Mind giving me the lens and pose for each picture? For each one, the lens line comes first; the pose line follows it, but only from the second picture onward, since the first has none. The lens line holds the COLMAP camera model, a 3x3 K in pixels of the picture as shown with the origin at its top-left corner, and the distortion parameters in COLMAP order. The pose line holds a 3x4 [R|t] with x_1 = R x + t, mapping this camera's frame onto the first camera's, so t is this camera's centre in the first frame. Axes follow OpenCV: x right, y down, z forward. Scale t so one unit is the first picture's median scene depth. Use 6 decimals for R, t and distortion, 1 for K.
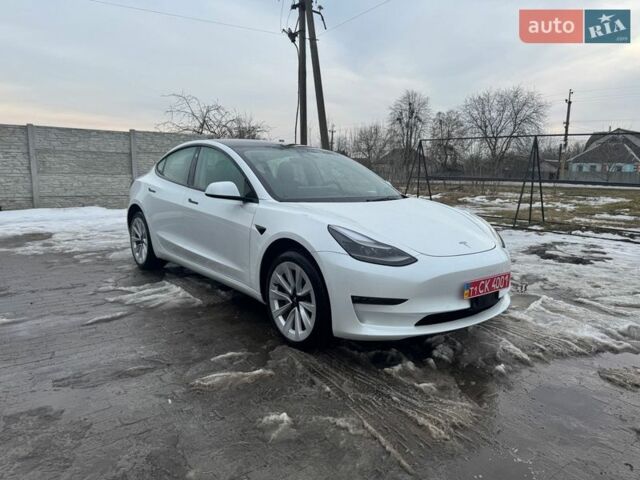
lens RADIAL K [[451.9, 0, 320.0], [0, 451.9, 240.0], [0, 0, 1]] dist [0.042214, -0.052195]
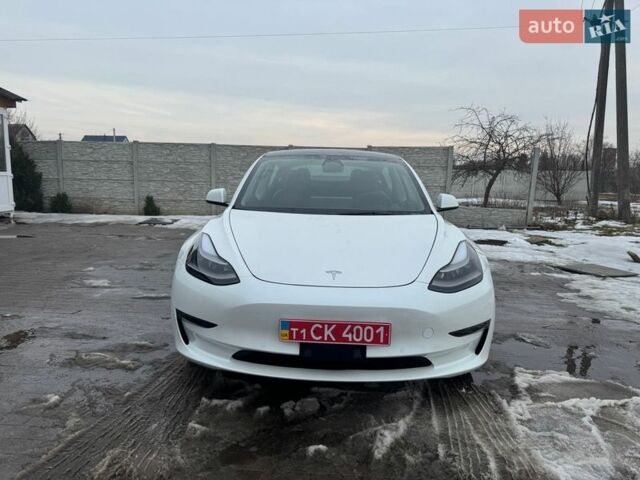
lens RADIAL K [[455.3, 0, 315.6], [0, 455.3, 235.9], [0, 0, 1]] dist [0.040414, -0.051883]
pose [[0.754784, 0.086300, -0.650272, 0.661204], [-0.113022, 0.993592, 0.000677, -0.042273], [0.646163, 0.072984, 0.759701, 0.335669]]
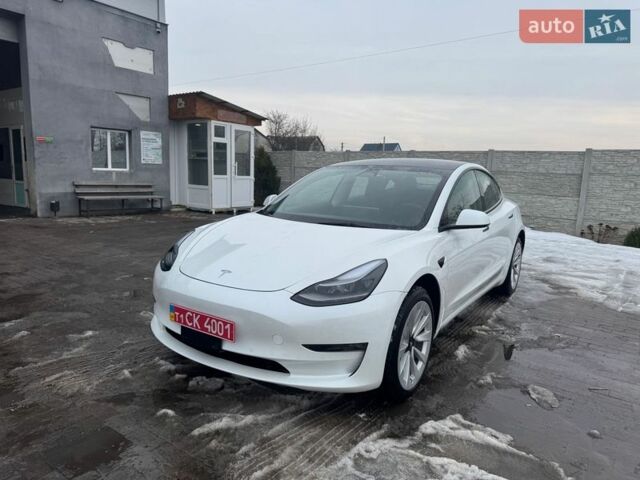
lens RADIAL K [[451.9, 0, 320.0], [0, 451.9, 240.0], [0, 0, 1]] dist [0.042214, -0.052195]
pose [[0.279500, 0.136250, -0.950429, 0.994343], [-0.183774, 0.979170, 0.086327, -0.134482], [0.942394, 0.150536, 0.298717, 0.761863]]
